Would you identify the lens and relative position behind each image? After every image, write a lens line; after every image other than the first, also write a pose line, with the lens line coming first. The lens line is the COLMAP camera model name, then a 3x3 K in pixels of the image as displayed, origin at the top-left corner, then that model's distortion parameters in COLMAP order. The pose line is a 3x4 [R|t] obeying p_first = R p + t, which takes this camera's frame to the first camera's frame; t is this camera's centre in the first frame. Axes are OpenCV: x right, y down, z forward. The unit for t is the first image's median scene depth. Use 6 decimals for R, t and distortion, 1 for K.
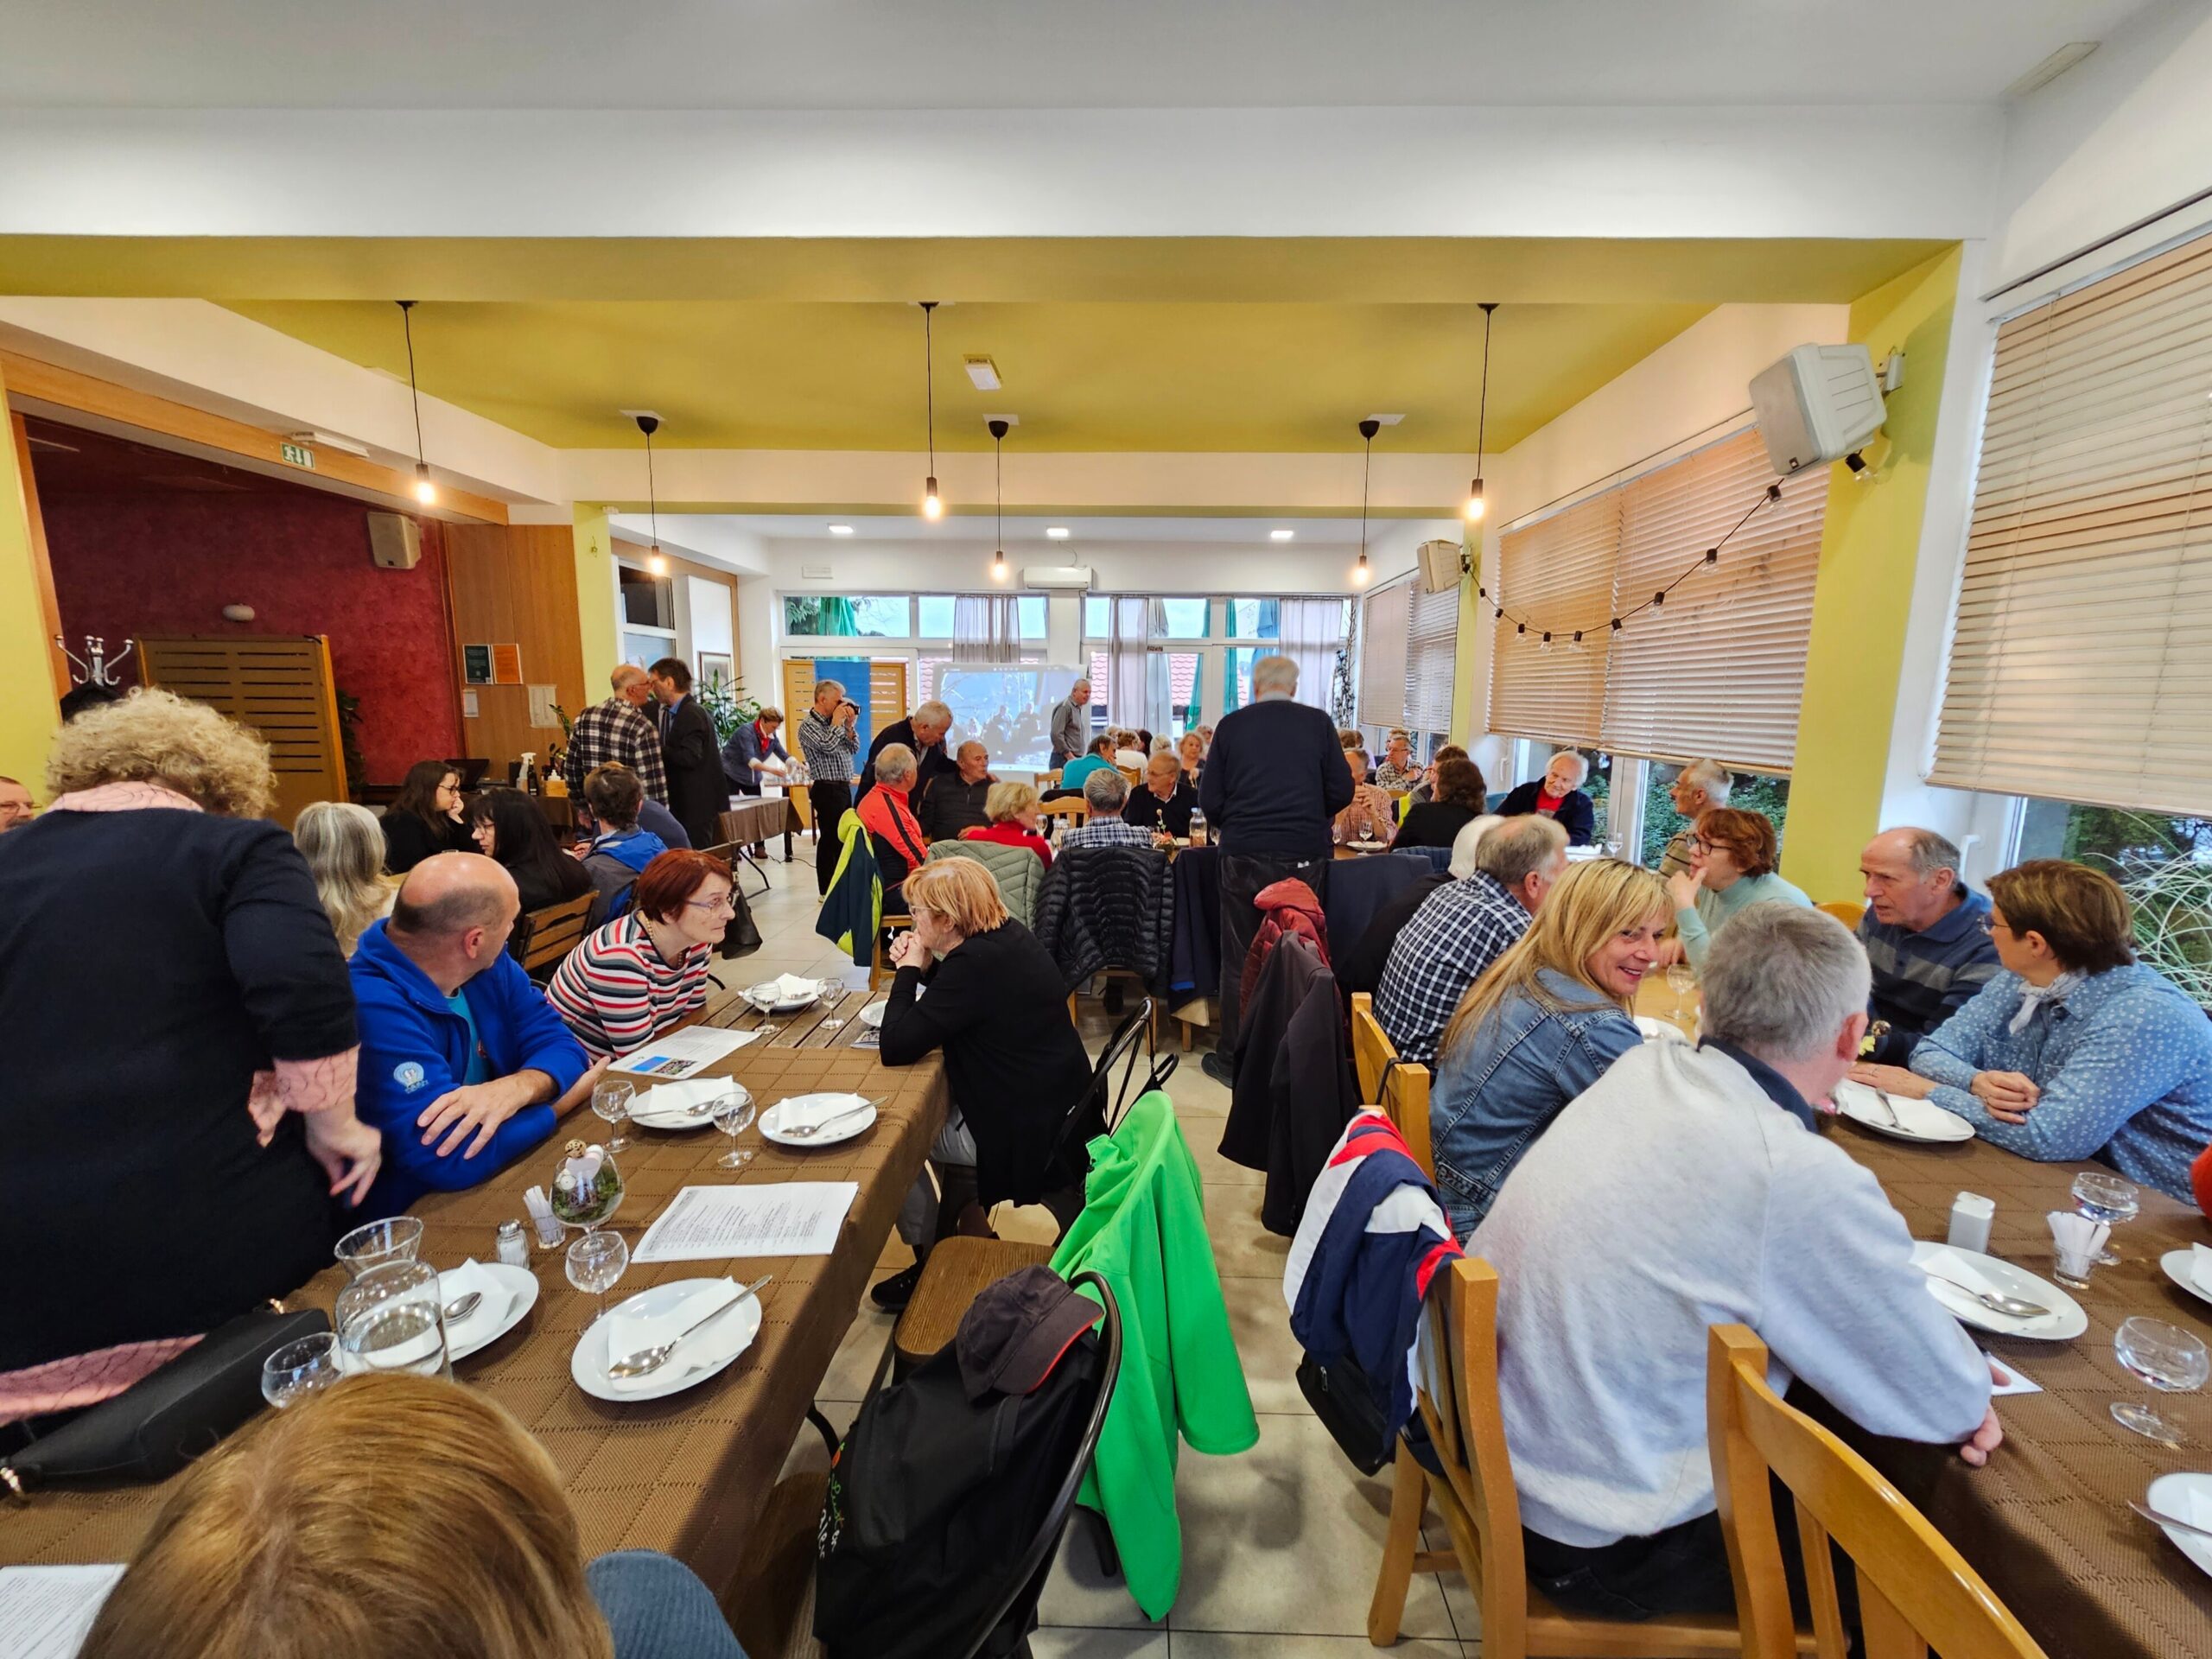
lens RADIAL K [[894.5, 0, 1105.5], [0, 894.5, 830.2], [0, 0, 1]] dist [-0.001392, -0.000090]
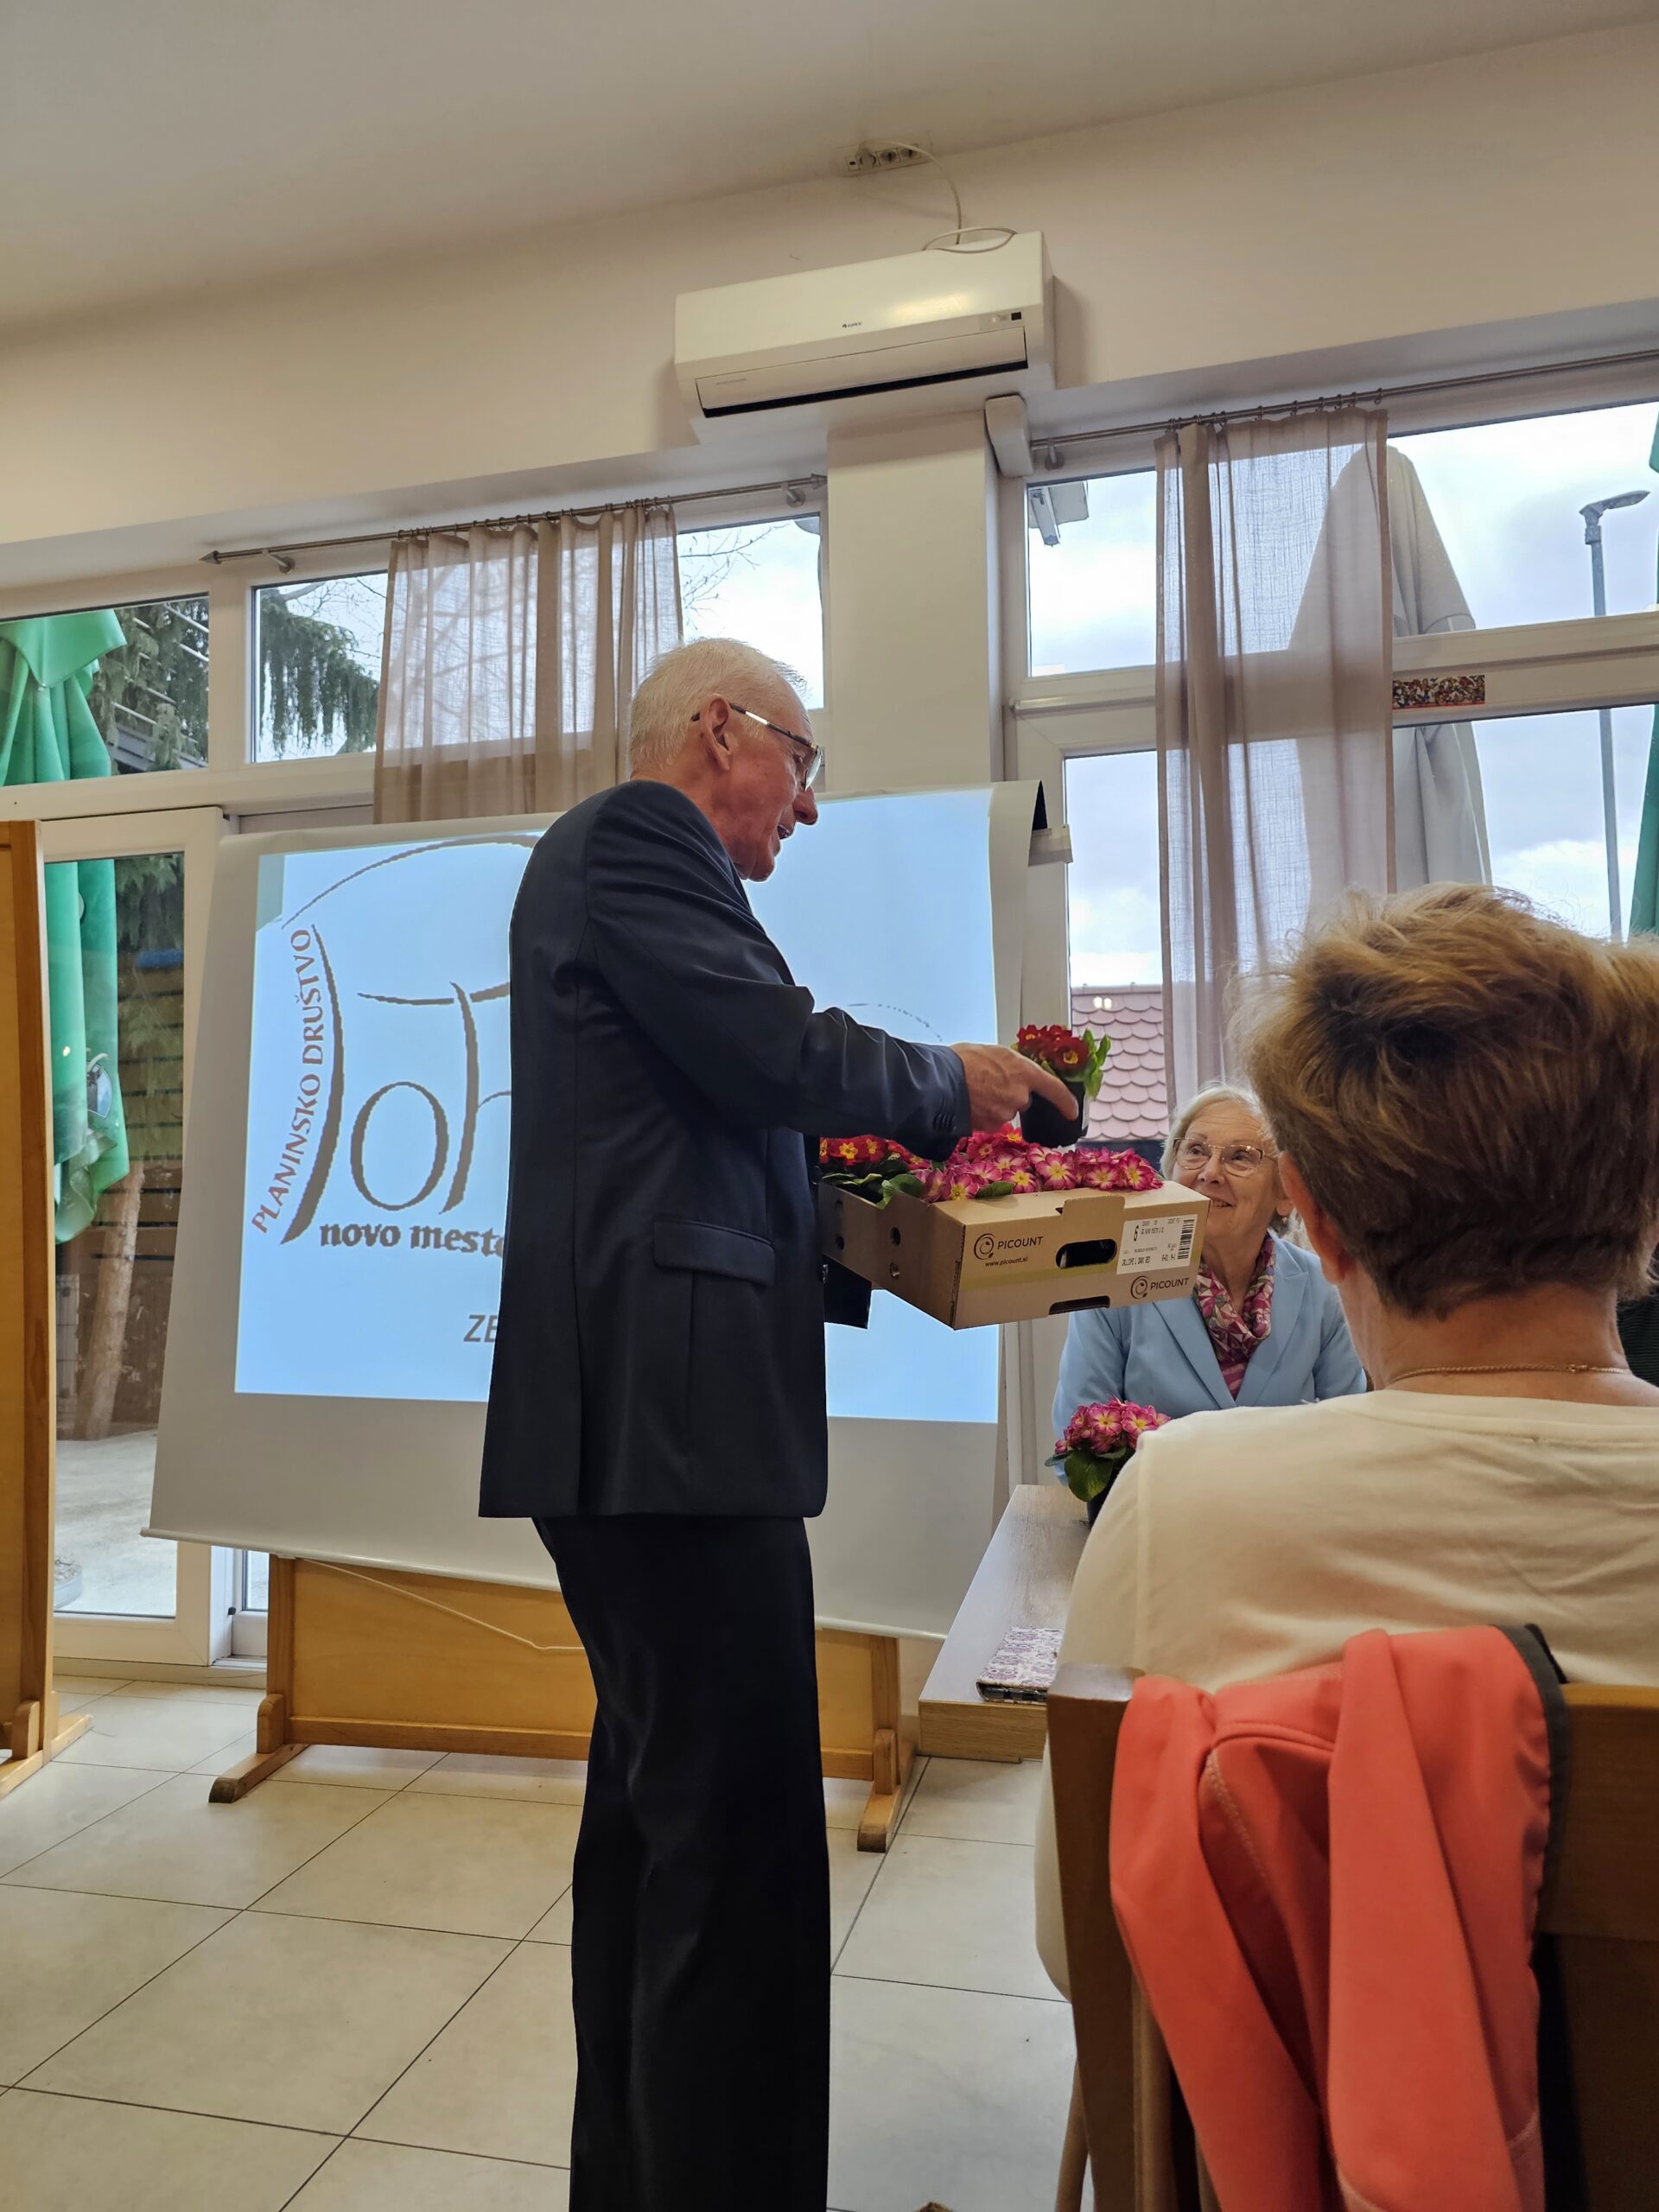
lens RADIAL K [[1464.5, 0, 832.9], [0, 1464.5, 1110.1], [0, 0, 1]] dist [0.011269, 0.002152]
pose [[0.978271, -0.042008, -0.203030, -0.004646], [-0.000996, 0.978295, -0.207213, -0.067631], [0.207328, 0.202912, 0.956996, 0.726336]]
